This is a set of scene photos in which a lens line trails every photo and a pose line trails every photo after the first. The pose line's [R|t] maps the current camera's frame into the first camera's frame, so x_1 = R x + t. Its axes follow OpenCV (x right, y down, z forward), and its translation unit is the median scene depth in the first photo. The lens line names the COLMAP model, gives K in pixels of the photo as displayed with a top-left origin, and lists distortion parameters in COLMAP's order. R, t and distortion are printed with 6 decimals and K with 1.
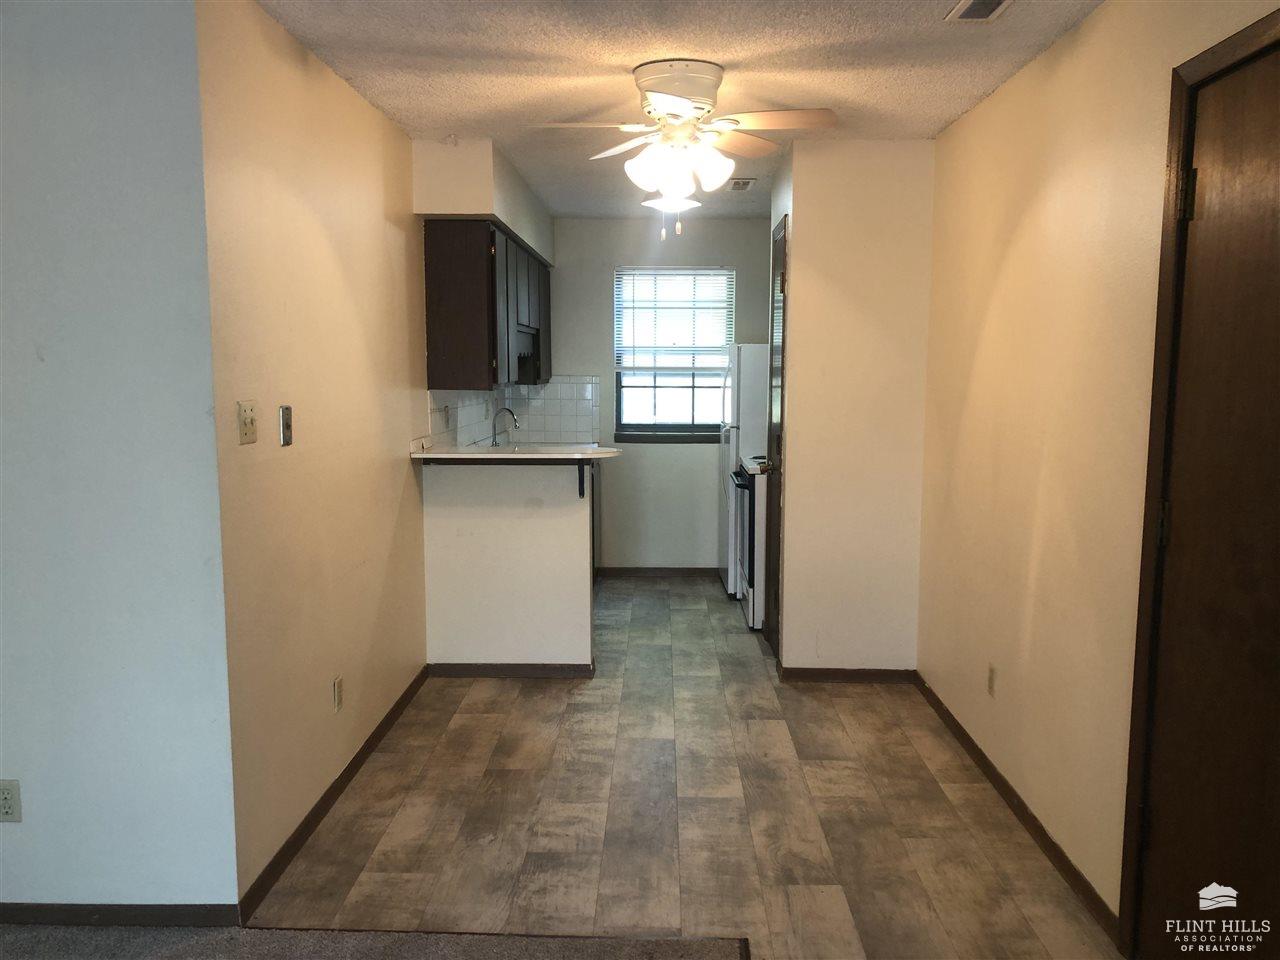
lens RADIAL K [[1064.3, 0, 660.3], [0, 1064.3, 495.2], [0, 0, 1]] dist [0.015818, -0.018832]
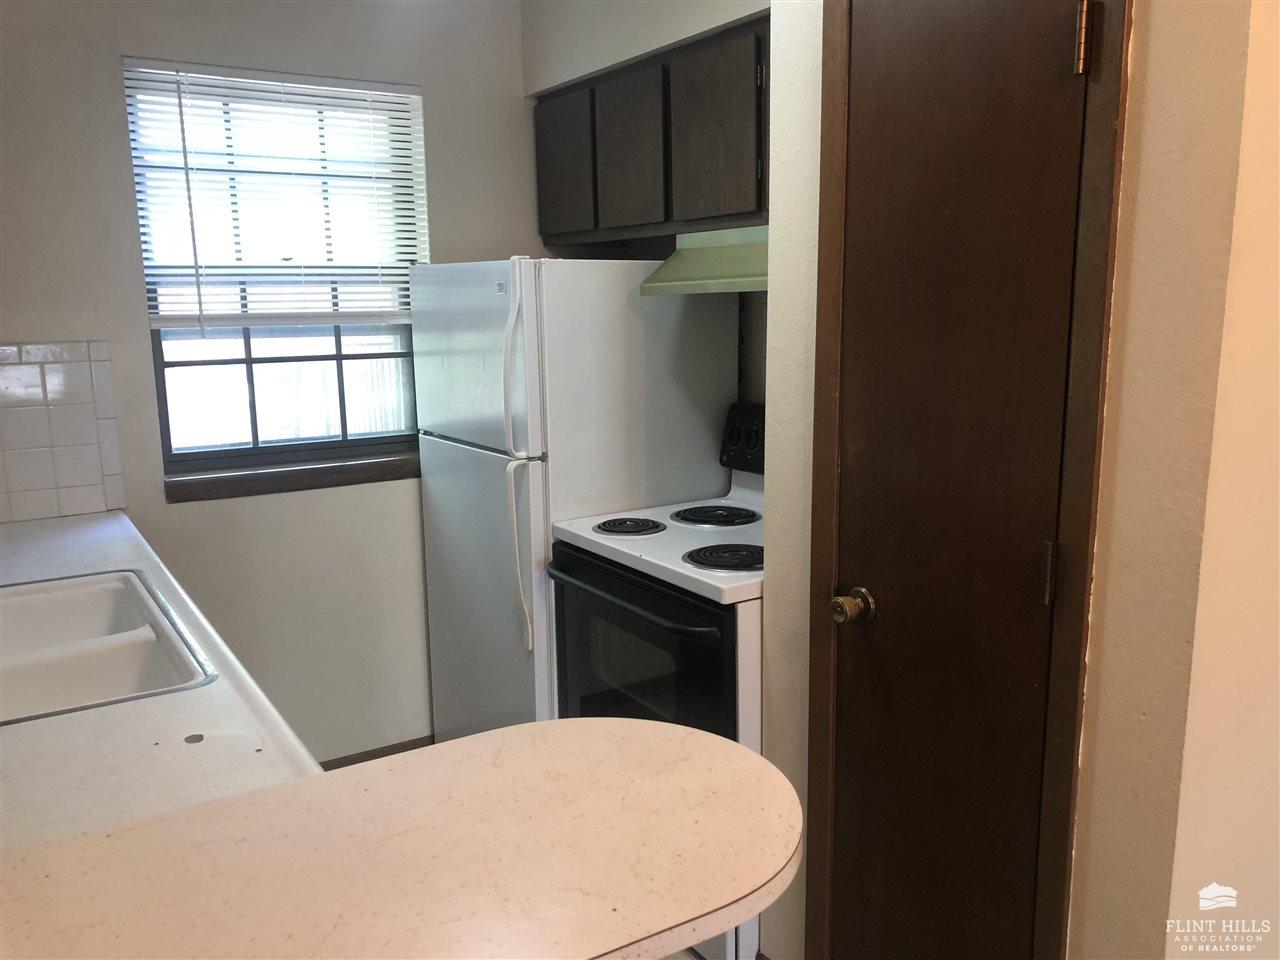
lens RADIAL K [[1064.3, 0, 639.7], [0, 1064.3, 494.2], [0, 0, 1]] dist [0.015818, -0.018832]
pose [[0.825955, -0.123887, 0.549955, -0.191795], [0.081510, 0.991547, 0.100947, -0.128908], [-0.557812, -0.038550, 0.829071, 0.903291]]
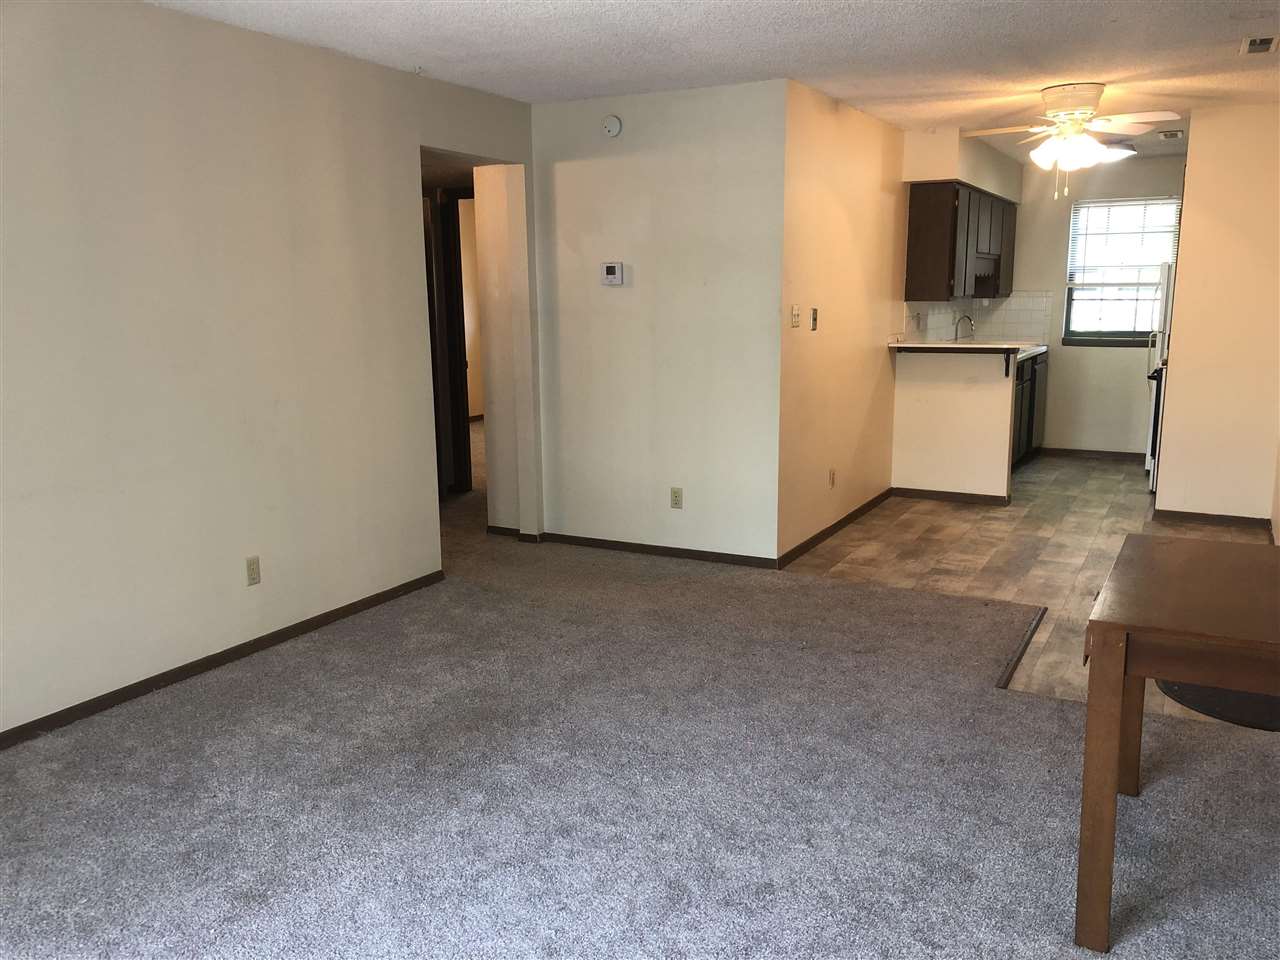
lens RADIAL K [[1064.3, 0, 630.3], [0, 1064.3, 498.2], [0, 0, 1]] dist [0.015818, -0.018832]
pose [[0.881160, 0.081340, -0.465770, 0.173328], [-0.045675, 0.995128, 0.087375, 0.067089], [0.470608, -0.055718, 0.880582, -0.542988]]
